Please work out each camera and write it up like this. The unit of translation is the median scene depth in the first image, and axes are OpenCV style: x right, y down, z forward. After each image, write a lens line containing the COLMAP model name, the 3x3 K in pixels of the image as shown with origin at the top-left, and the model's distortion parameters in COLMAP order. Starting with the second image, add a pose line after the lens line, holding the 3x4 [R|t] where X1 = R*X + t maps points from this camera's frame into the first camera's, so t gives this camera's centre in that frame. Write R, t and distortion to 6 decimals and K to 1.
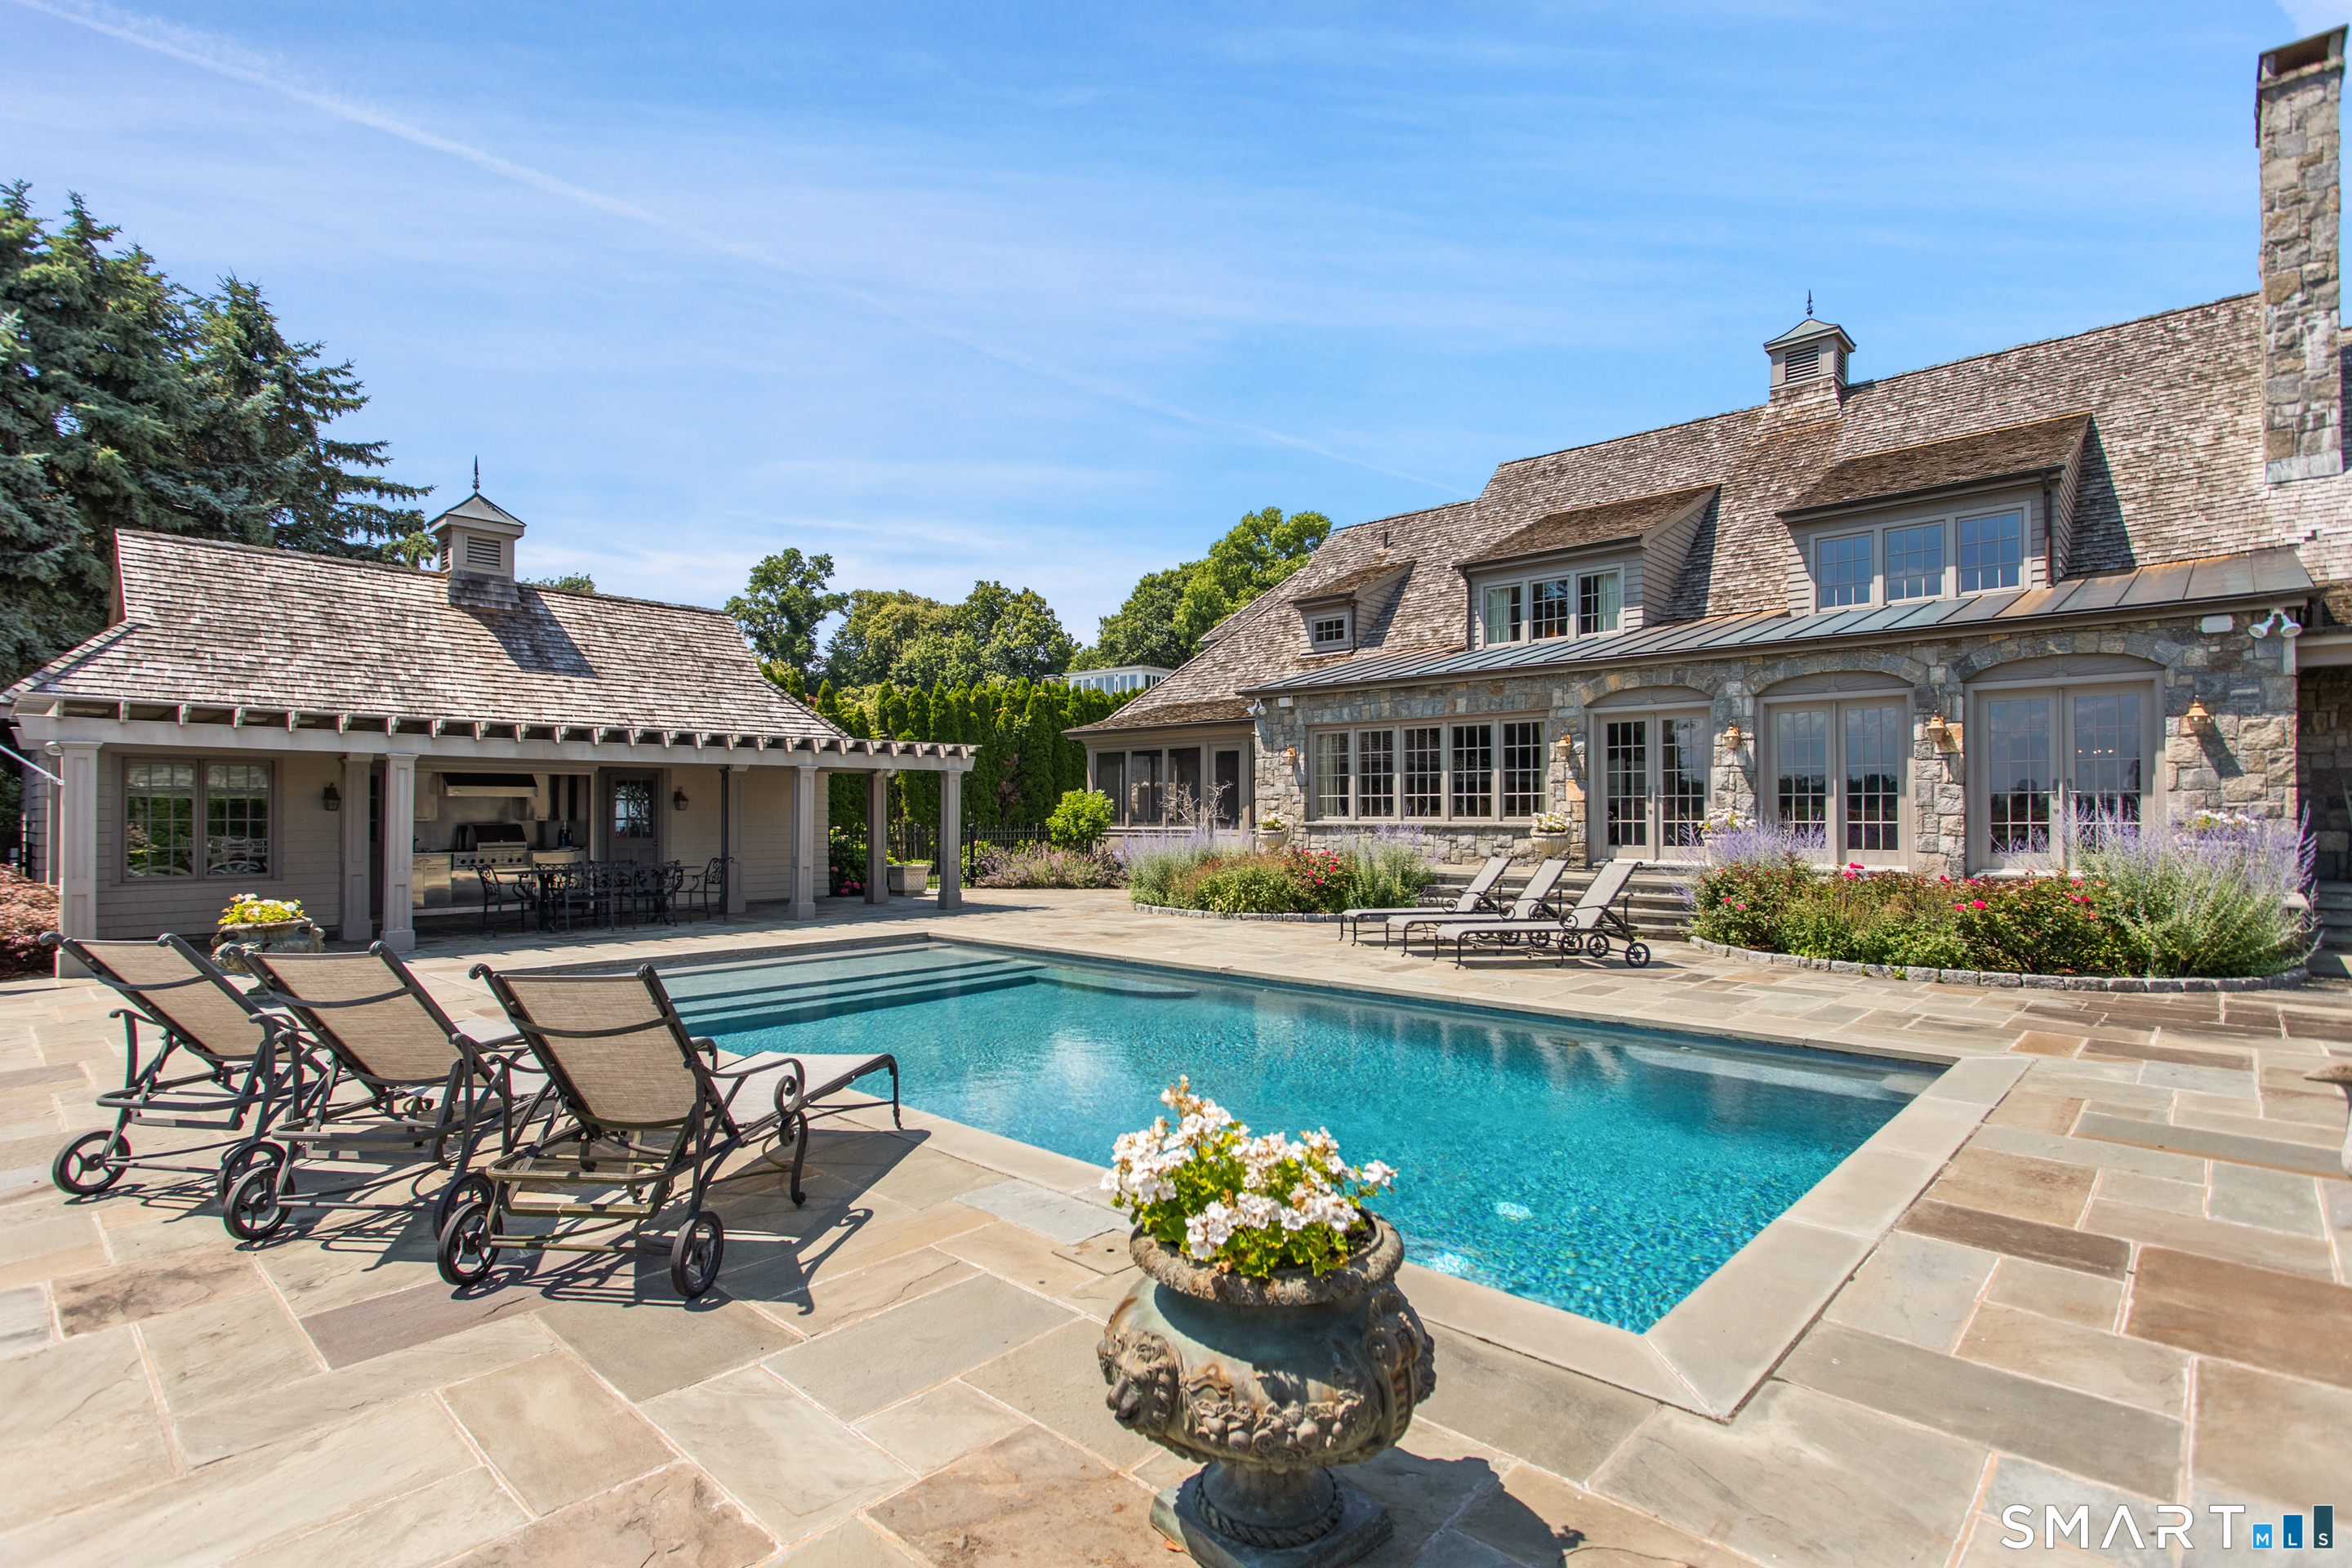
lens RADIAL K [[1108.6, 0, 1176.0], [0, 1108.6, 792.2], [0, 0, 1]] dist [0.008135, 0.001257]
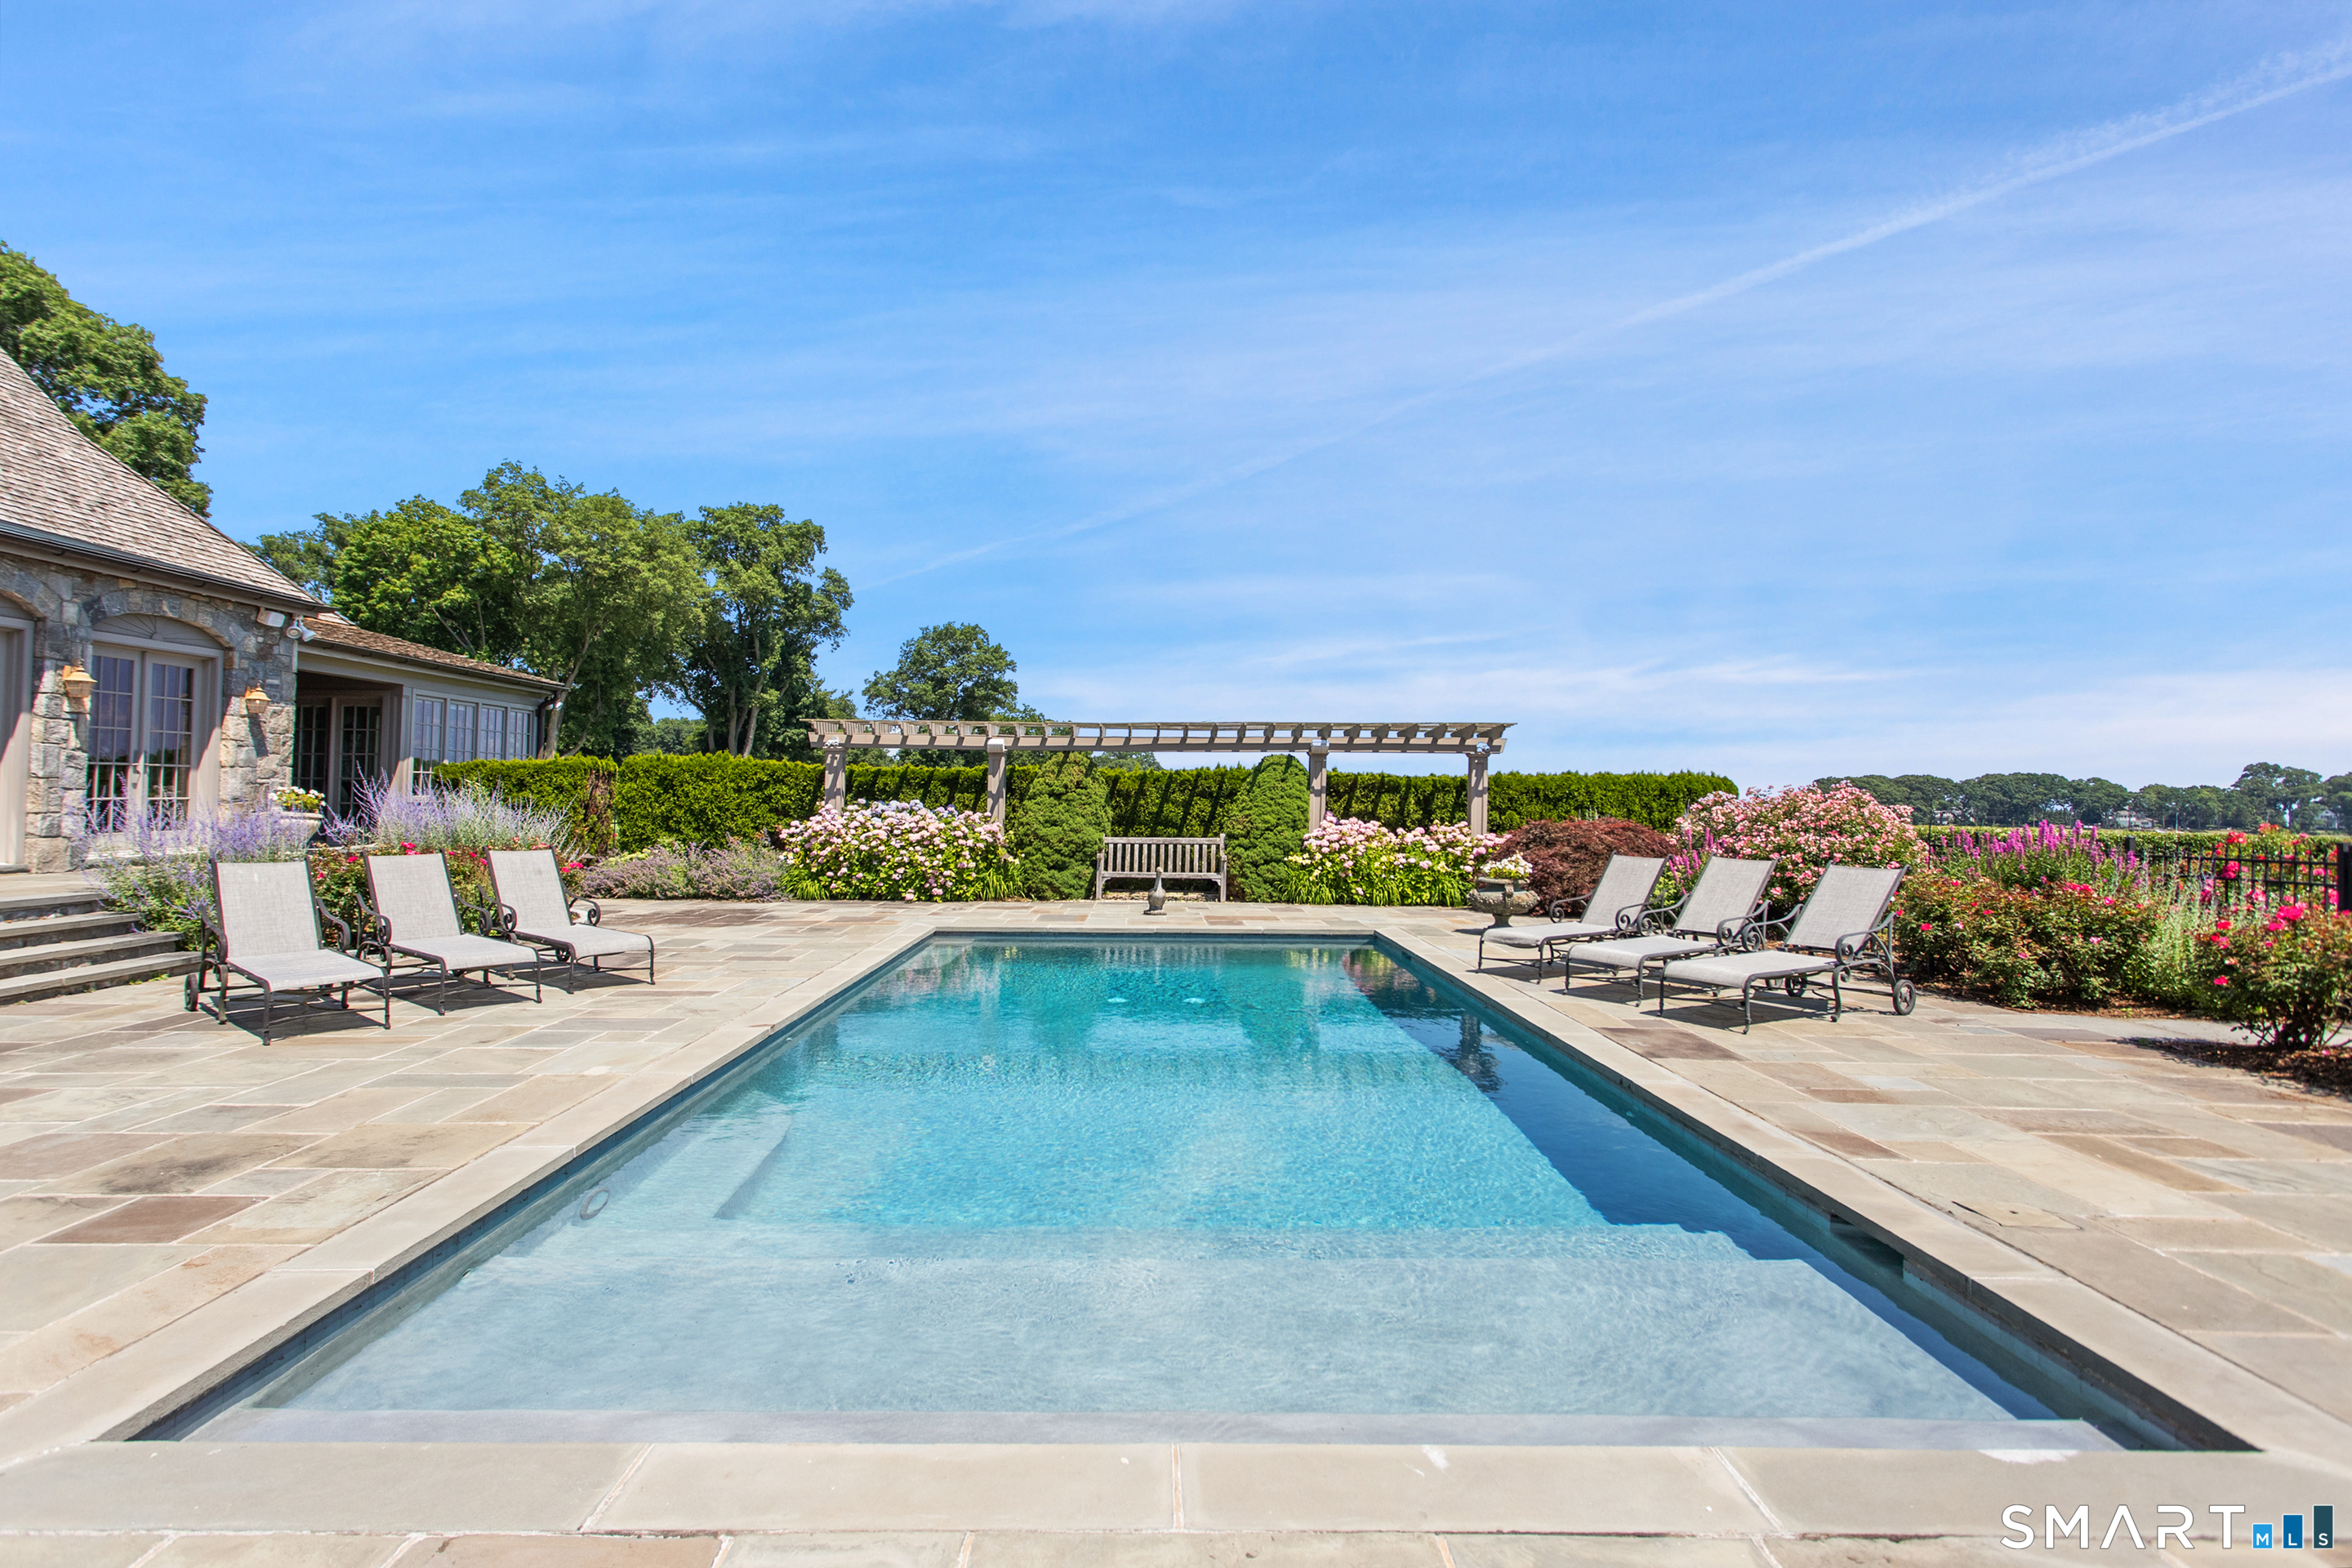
lens RADIAL K [[1108.6, 0, 1172.7], [0, 1108.6, 785.4], [0, 0, 1]] dist [0.008135, 0.001257]
pose [[-0.688930, 0.008789, 0.724775, -0.477653], [-0.010180, 0.999711, -0.021799, 0.029464], [-0.724757, -0.022396, -0.688641, 1.071552]]
